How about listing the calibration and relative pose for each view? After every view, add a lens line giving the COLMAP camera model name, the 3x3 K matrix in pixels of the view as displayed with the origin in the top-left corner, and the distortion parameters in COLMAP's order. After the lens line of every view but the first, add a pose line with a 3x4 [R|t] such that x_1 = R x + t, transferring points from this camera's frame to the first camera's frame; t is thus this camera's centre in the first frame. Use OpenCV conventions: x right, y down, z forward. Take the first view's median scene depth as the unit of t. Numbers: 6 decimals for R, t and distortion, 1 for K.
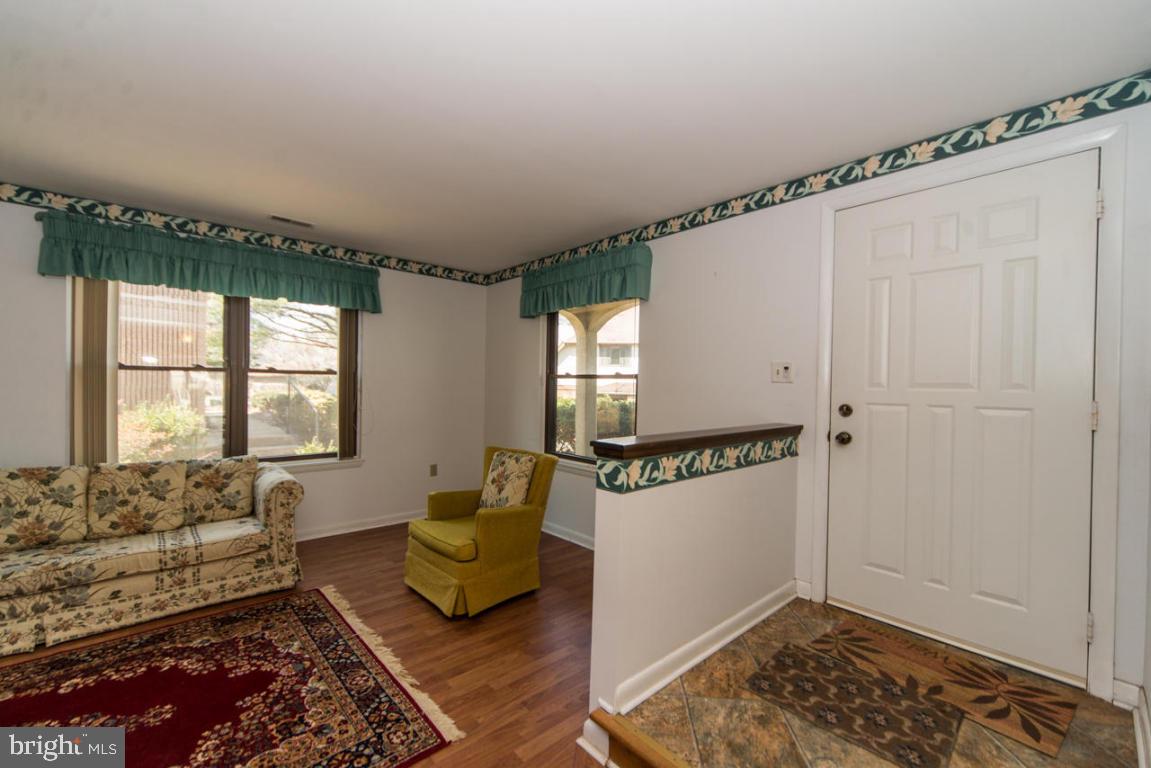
lens RADIAL K [[471.4, 0, 571.1], [0, 471.4, 388.1], [0, 0, 1]] dist [-0.000302, -0.000095]
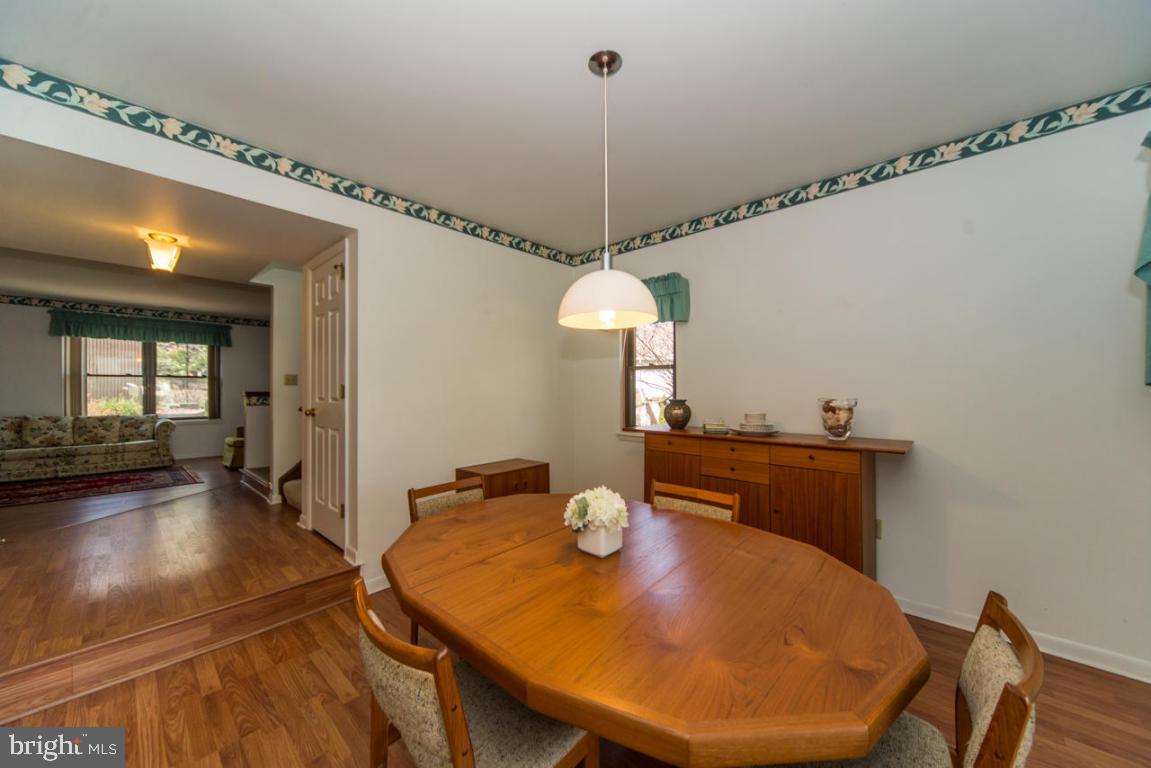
lens RADIAL K [[417.3, 0, 576.0], [0, 417.3, 386.7], [0, 0, 1]] dist [0.002094, -0.000247]
pose [[0.995107, -0.017634, 0.097217, 1.445605], [0.018579, 0.999788, -0.008826, 0.090136], [-0.097041, 0.010589, 0.995224, -1.504414]]
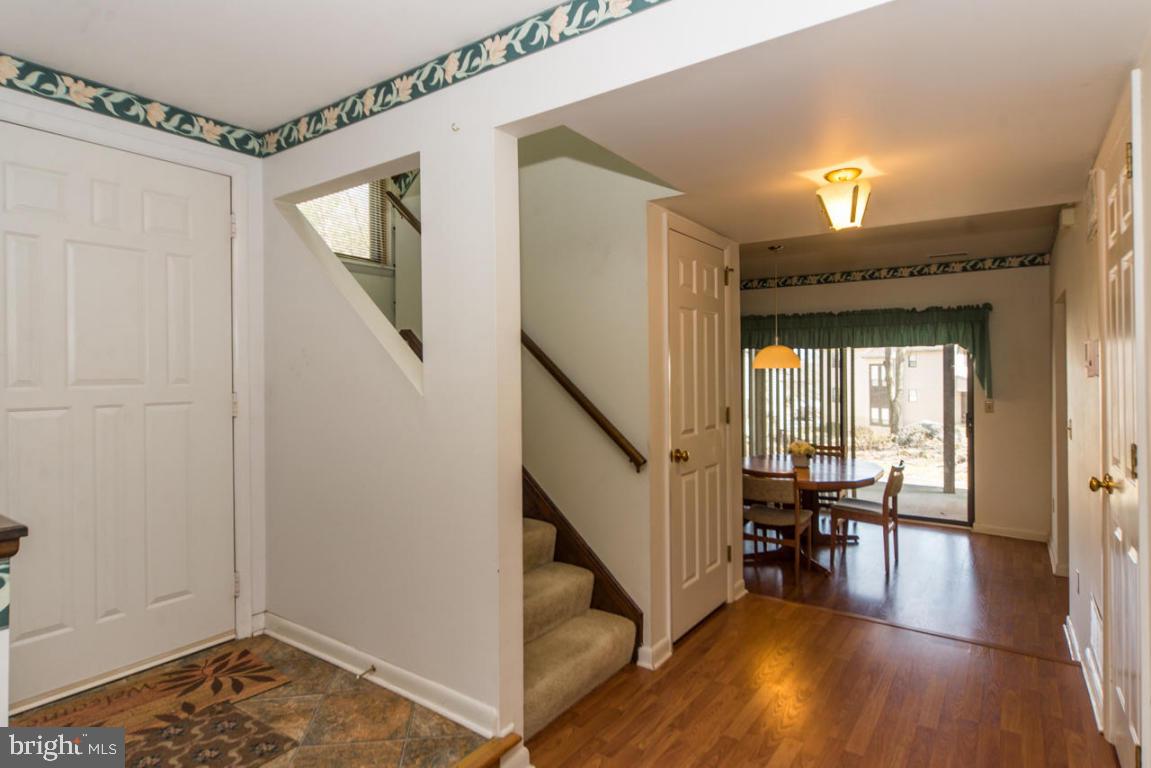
lens RADIAL K [[615.7, 0, 575.8], [0, 615.7, 369.1], [0, 0, 1]] dist [0.002550, 0.000768]
pose [[-0.220550, -0.012239, 0.975299, -0.413737], [0.008254, 0.999862, 0.014413, -0.031696], [-0.975341, 0.011229, -0.220418, 0.357902]]
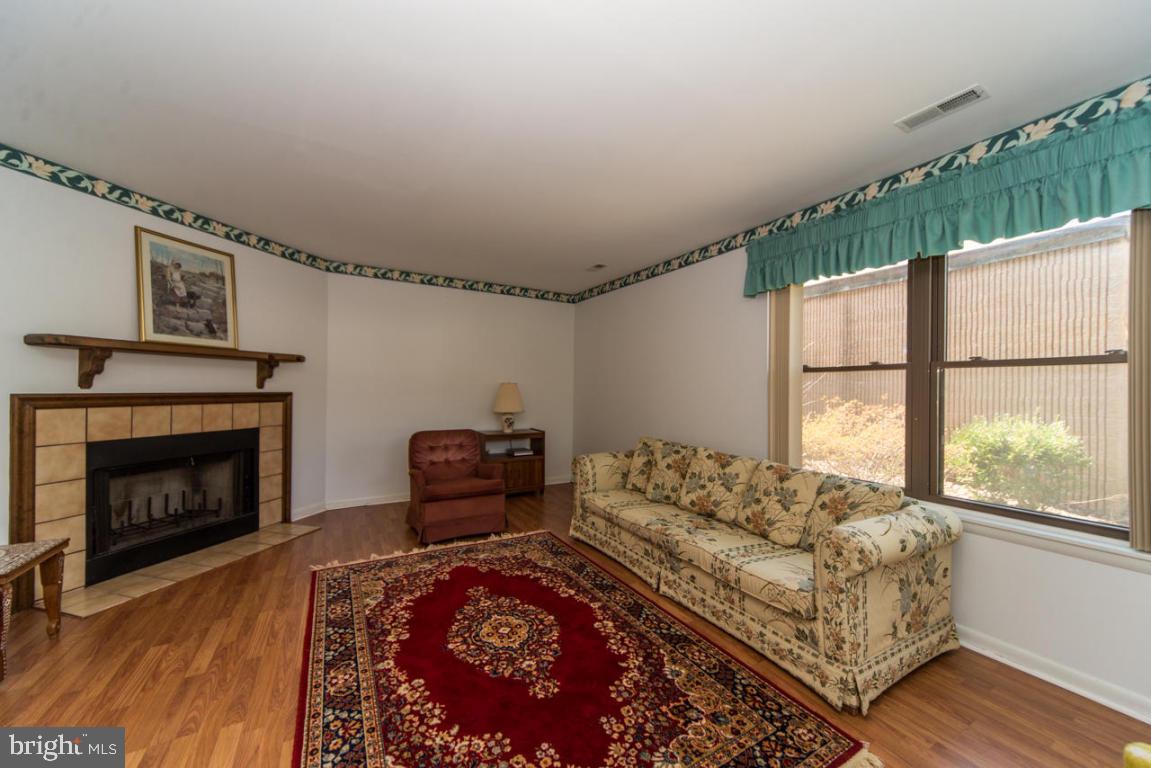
lens RADIAL K [[417.3, 0, 576.3], [0, 417.3, 388.6], [0, 0, 1]] dist [0.002094, -0.000247]
pose [[-0.214451, -0.020065, -0.976529, 0.025818], [-0.019990, 0.999670, -0.016151, 0.024766], [0.976530, 0.016057, -0.214781, 0.896741]]
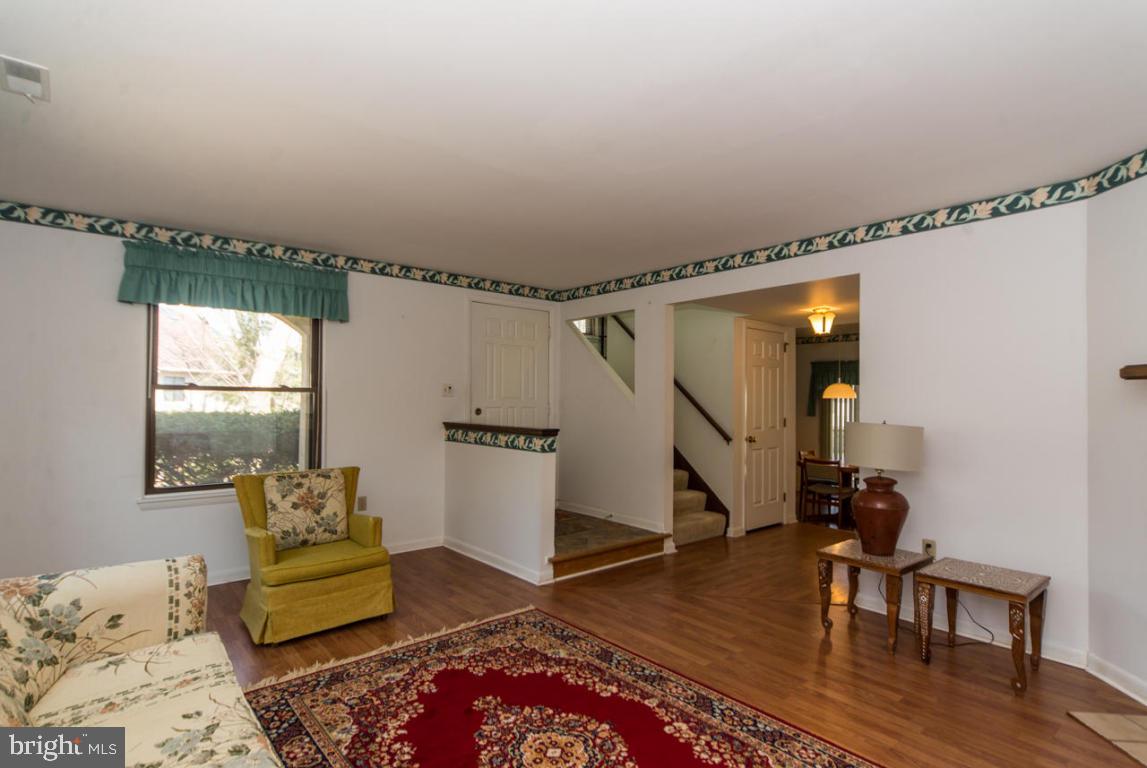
lens RADIAL K [[573.1, 0, 576.1], [0, 573.1, 391.9], [0, 0, 1]] dist [-0.001287, -0.000076]
pose [[0.025668, -0.004208, 0.999662, -1.593195], [-0.003353, 0.999985, 0.004296, -0.039808], [-0.999665, -0.003462, 0.025654, 0.536818]]
